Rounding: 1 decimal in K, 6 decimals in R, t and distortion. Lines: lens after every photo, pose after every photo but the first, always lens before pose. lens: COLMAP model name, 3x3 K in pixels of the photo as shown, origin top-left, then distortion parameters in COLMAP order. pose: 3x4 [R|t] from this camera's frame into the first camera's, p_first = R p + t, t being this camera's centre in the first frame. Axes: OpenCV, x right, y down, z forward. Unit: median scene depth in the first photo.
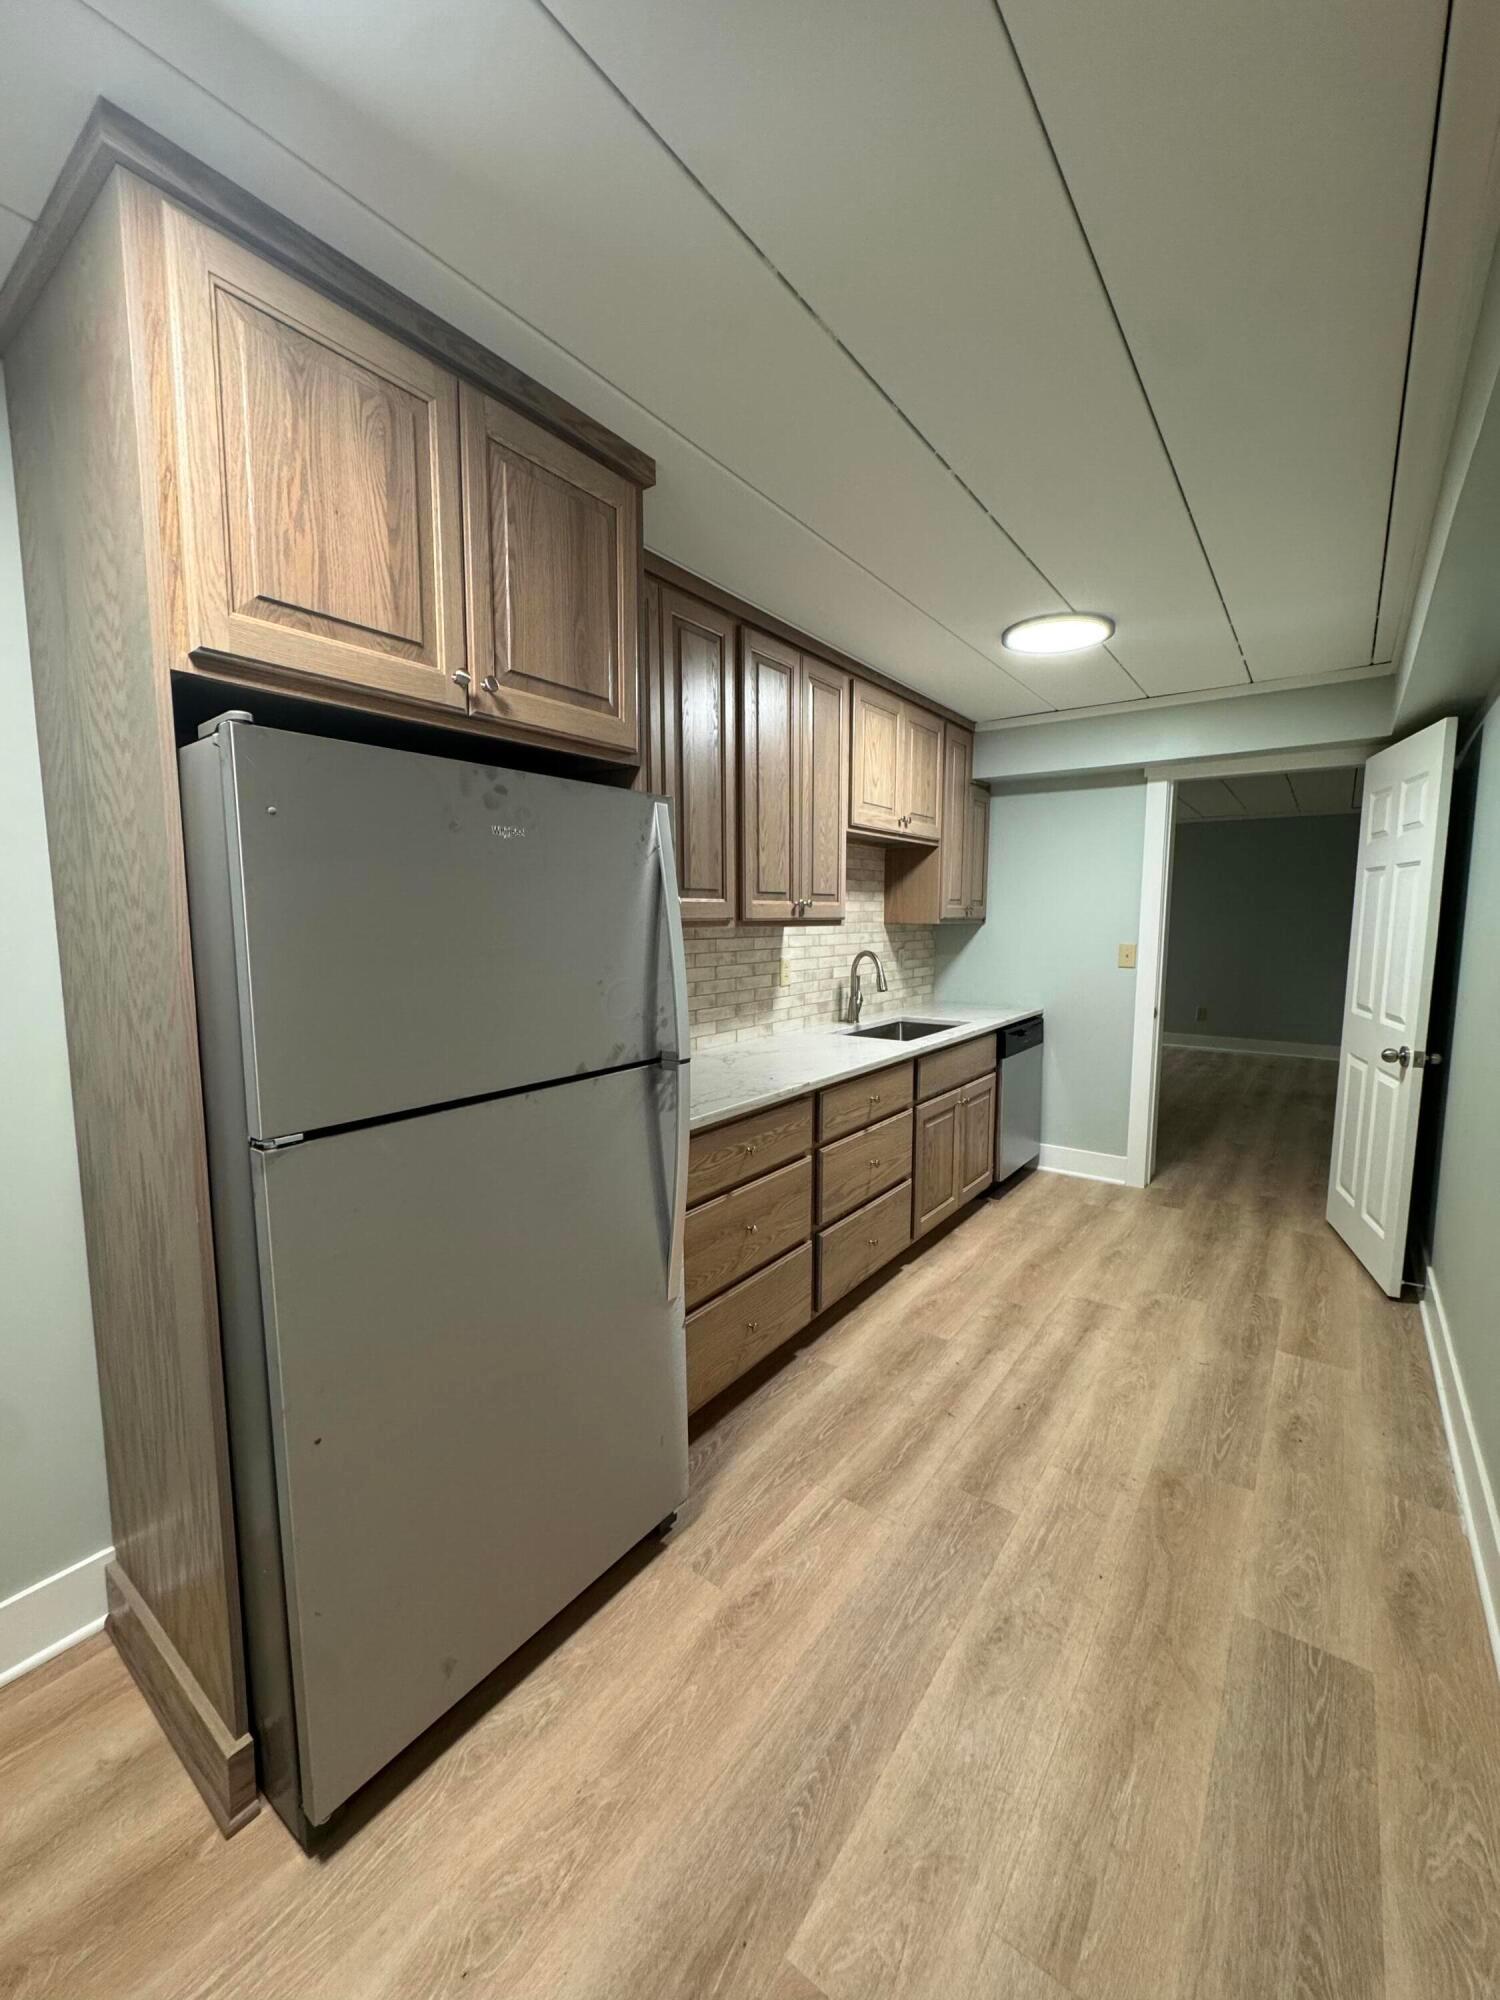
lens RADIAL K [[792.2, 0, 751.6], [0, 792.2, 999.1], [0, 0, 1]] dist [-0.007616, -0.000076]
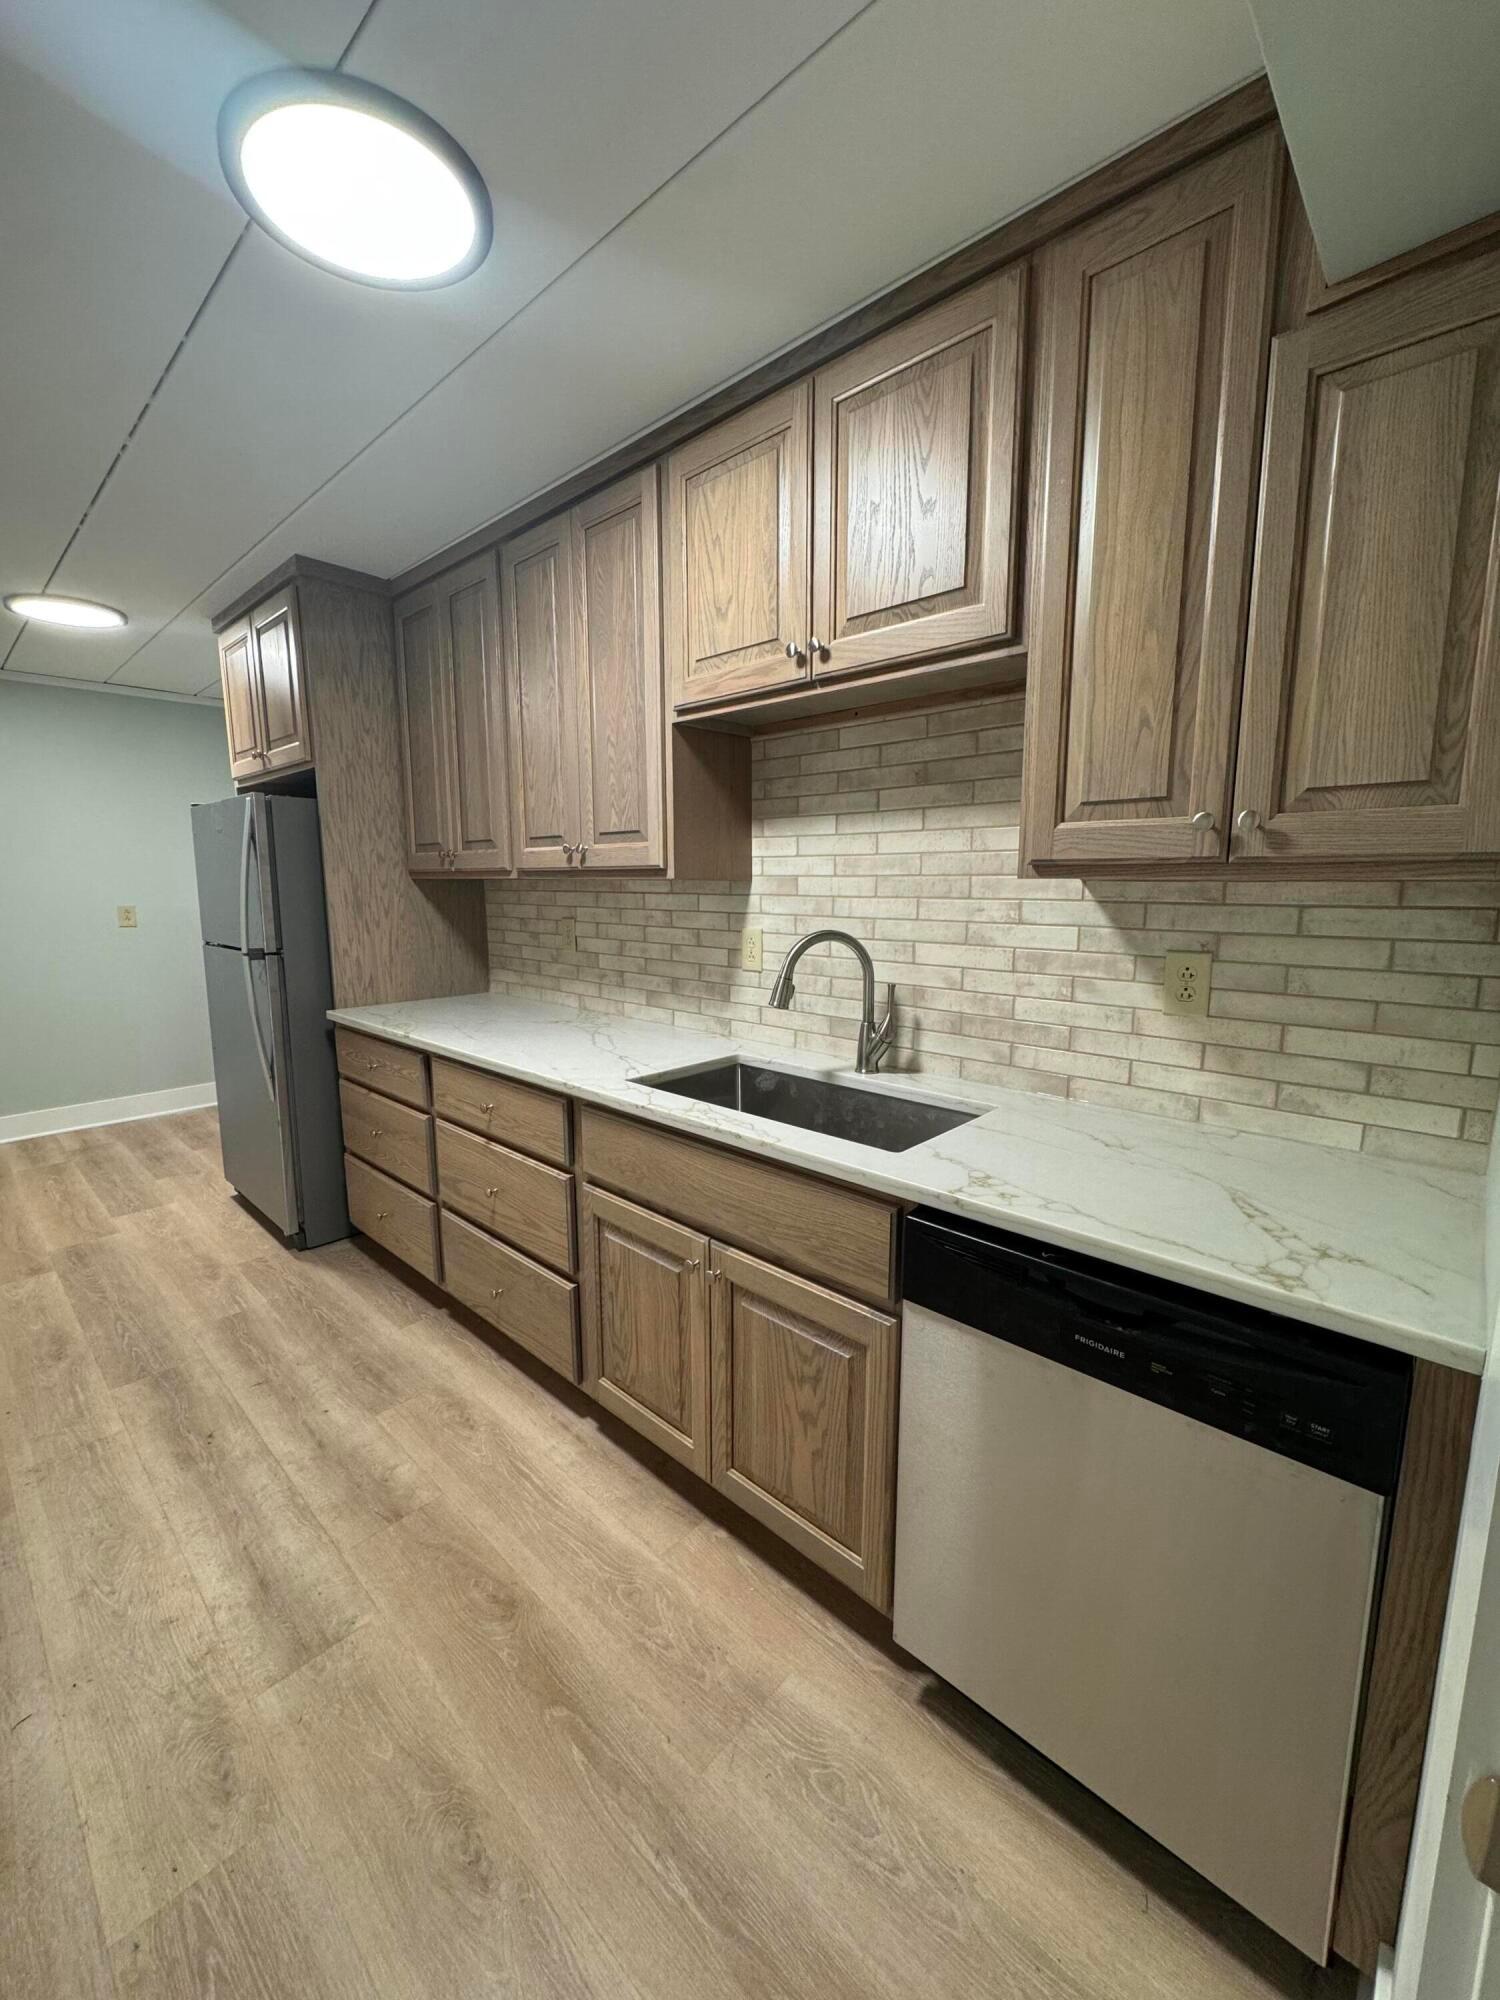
lens RADIAL K [[792.2, 0, 757.7], [0, 792.2, 997.9], [0, 0, 1]] dist [-0.007616, -0.000076]
pose [[-0.101339, 0.148570, -0.983696, 0.839473], [-0.105375, 0.981621, 0.159112, -0.121018], [0.989256, 0.119781, -0.083821, 1.282214]]
